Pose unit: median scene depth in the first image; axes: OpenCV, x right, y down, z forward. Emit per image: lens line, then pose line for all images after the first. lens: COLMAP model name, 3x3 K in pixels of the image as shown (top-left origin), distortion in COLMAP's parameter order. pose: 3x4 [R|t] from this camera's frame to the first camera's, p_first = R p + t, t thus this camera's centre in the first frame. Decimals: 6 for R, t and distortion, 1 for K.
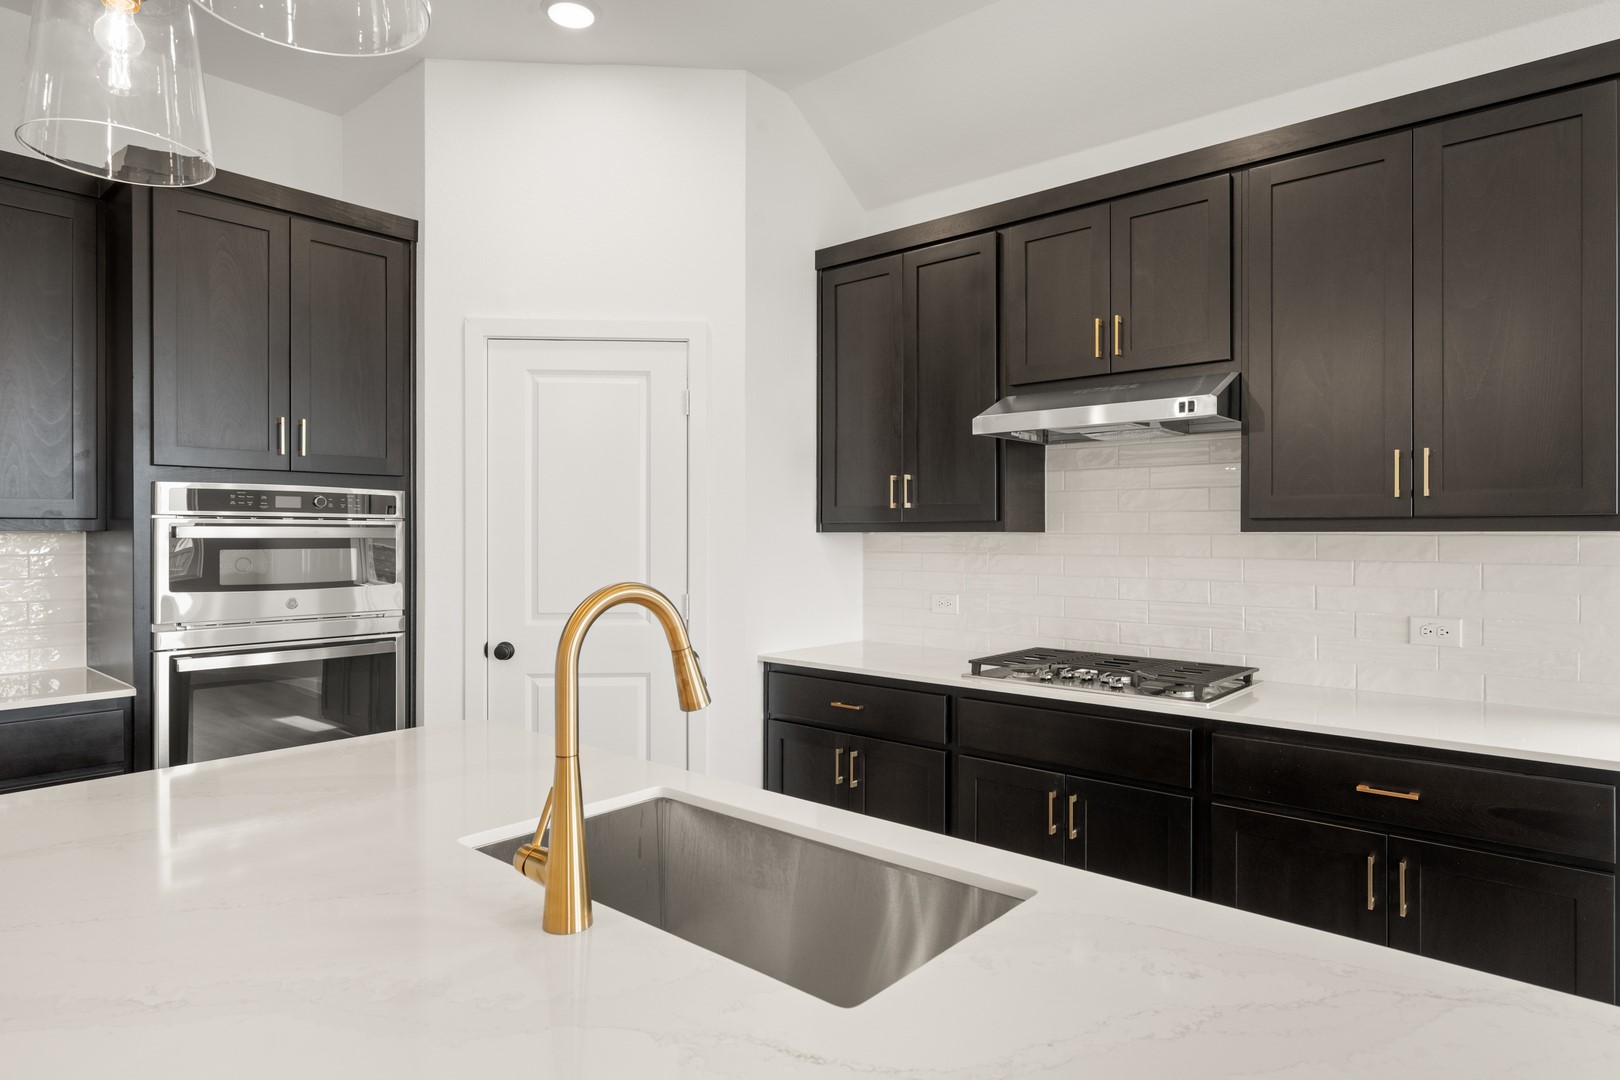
lens RADIAL K [[922.3, 0, 814.9], [0, 922.3, 538.7], [0, 0, 1]] dist [-0.007697, 0.000426]
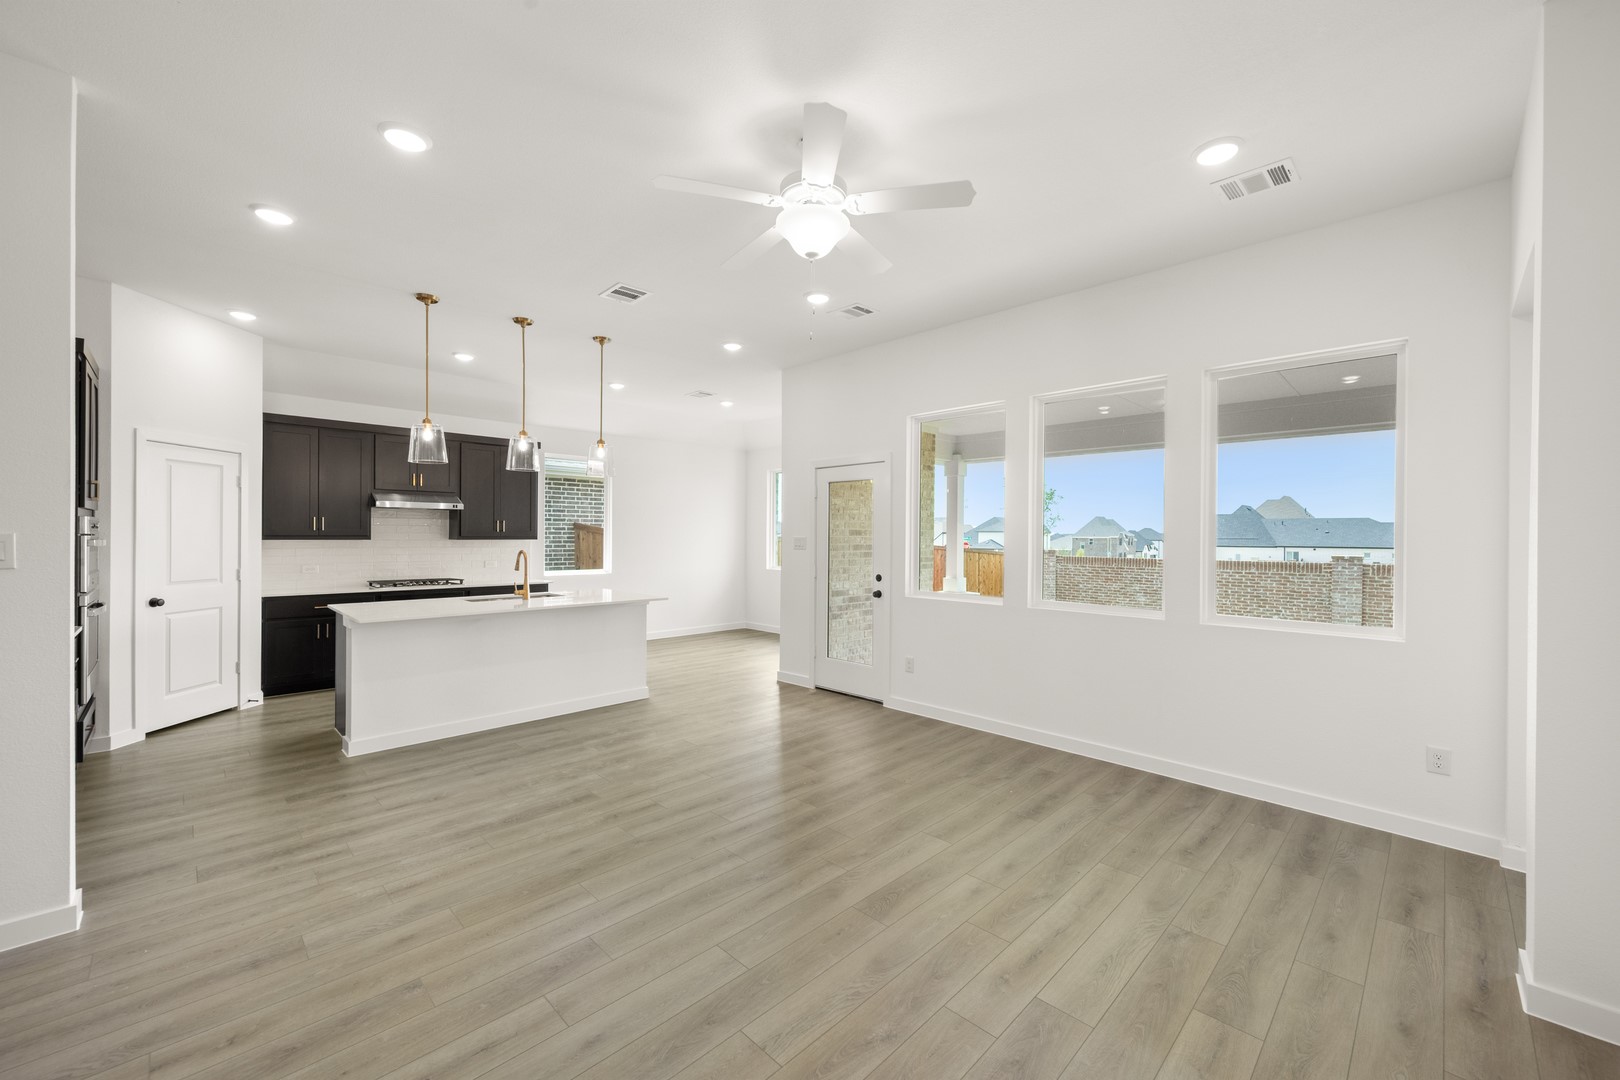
lens RADIAL K [[637.4, 0, 813.5], [0, 637.4, 536.8], [0, 0, 1]] dist [-0.001029, 0.000314]
pose [[0.068390, -0.001510, 0.997658, -1.625900], [-0.000099, 0.999999, 0.001520, -0.019037], [-0.997659, -0.000202, 0.068390, -0.489632]]
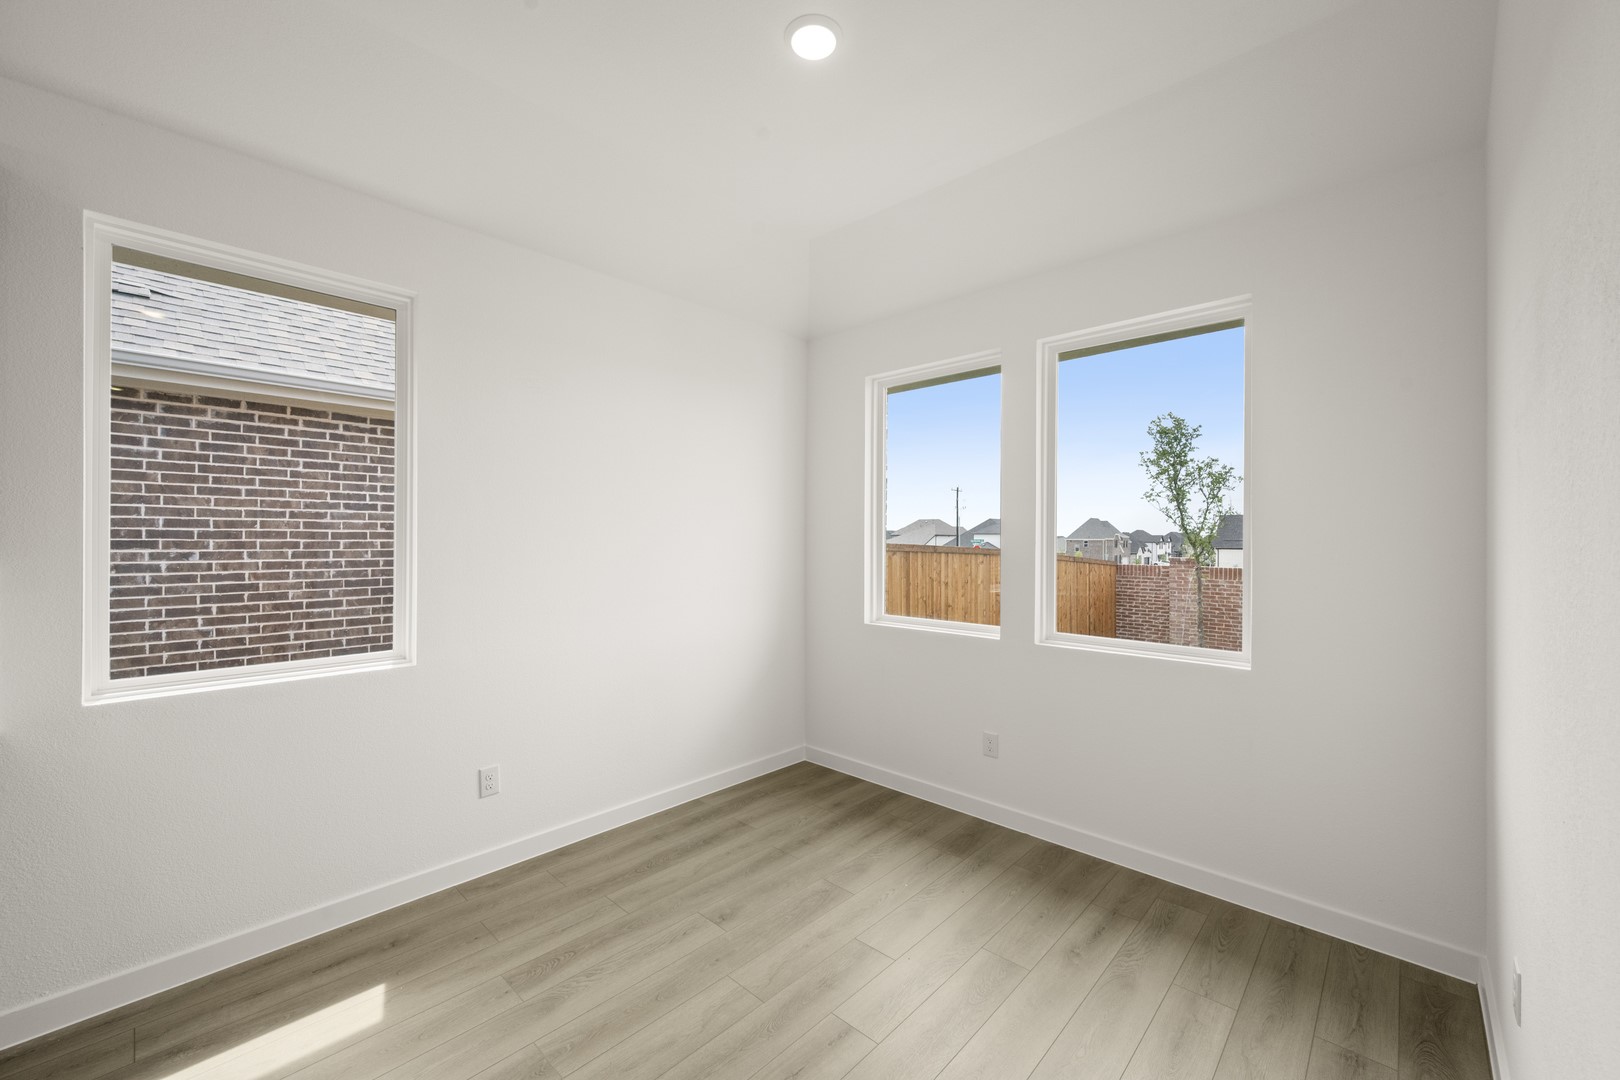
lens RADIAL K [[637.4, 0, 814.0], [0, 637.4, 538.9], [0, 0, 1]] dist [-0.001029, 0.000314]
pose [[0.040069, -0.001025, 0.999196, 0.122357], [0.001765, 0.999998, 0.000955, -0.024057], [-0.999195, 0.001725, 0.040071, -0.021780]]
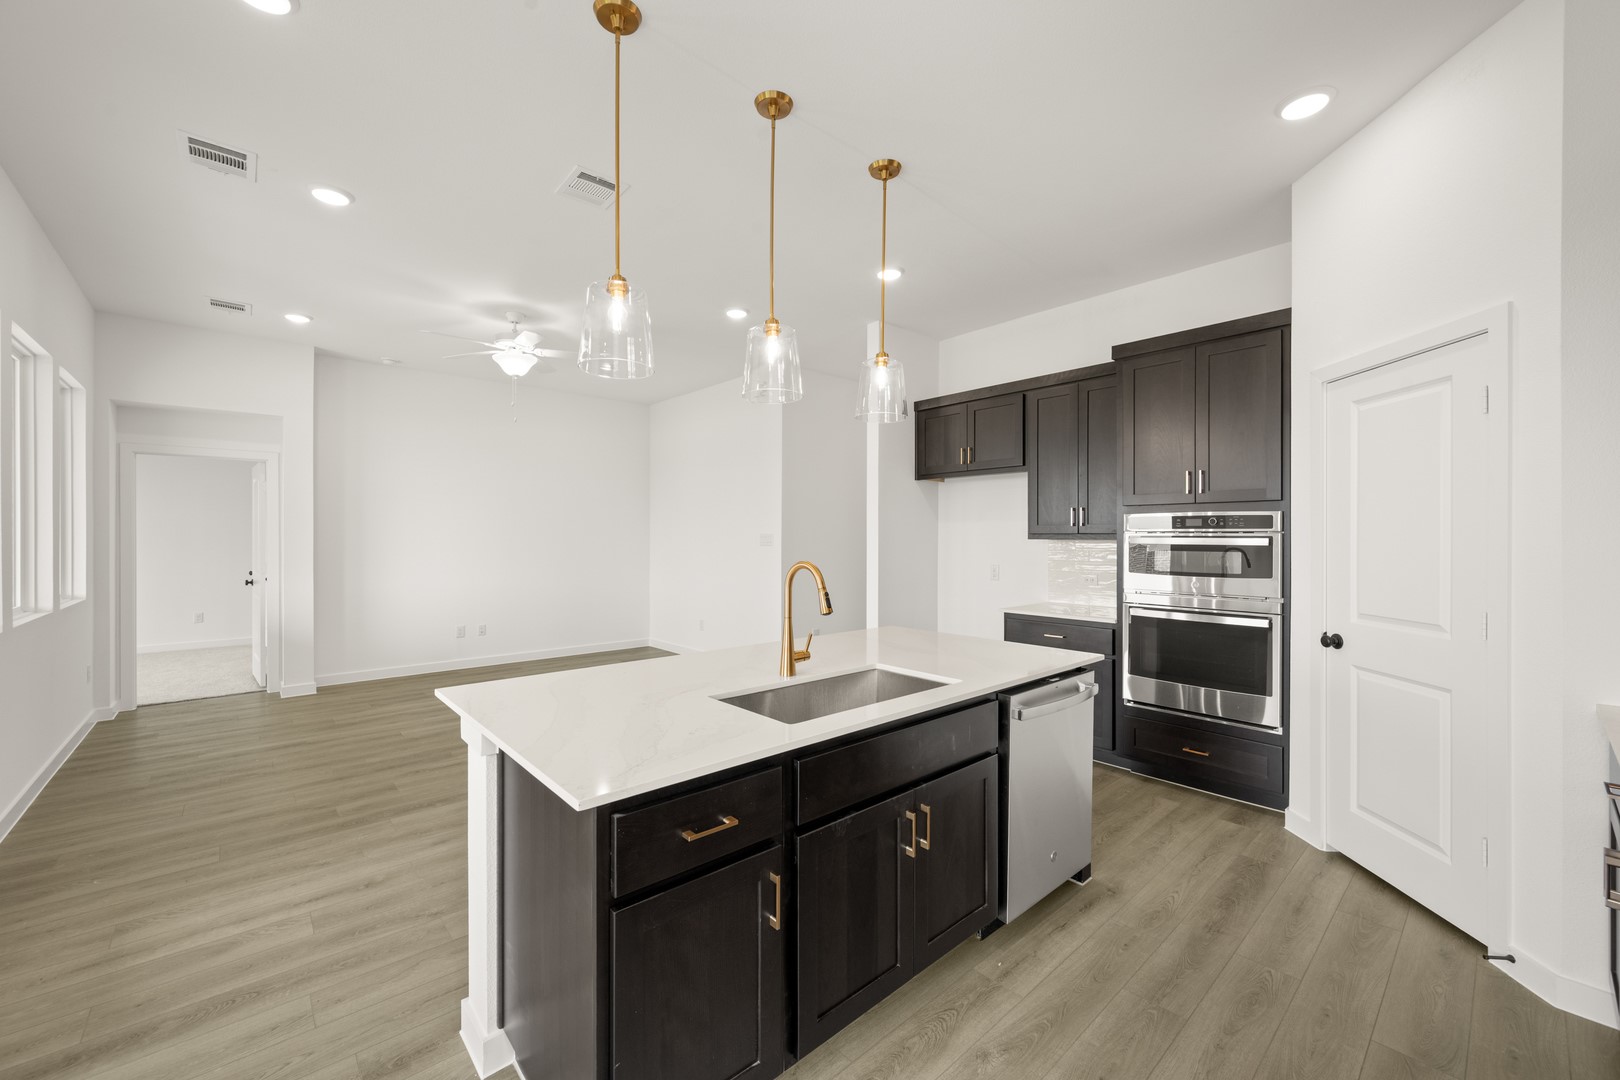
lens RADIAL K [[637.4, 0, 815.0], [0, 637.4, 541.8], [0, 0, 1]] dist [-0.001029, 0.000314]
pose [[-0.119364, 0.005592, -0.992835, 0.579471], [-0.007178, 0.999953, 0.006495, -0.007825], [0.992825, 0.007902, -0.119319, 0.440954]]
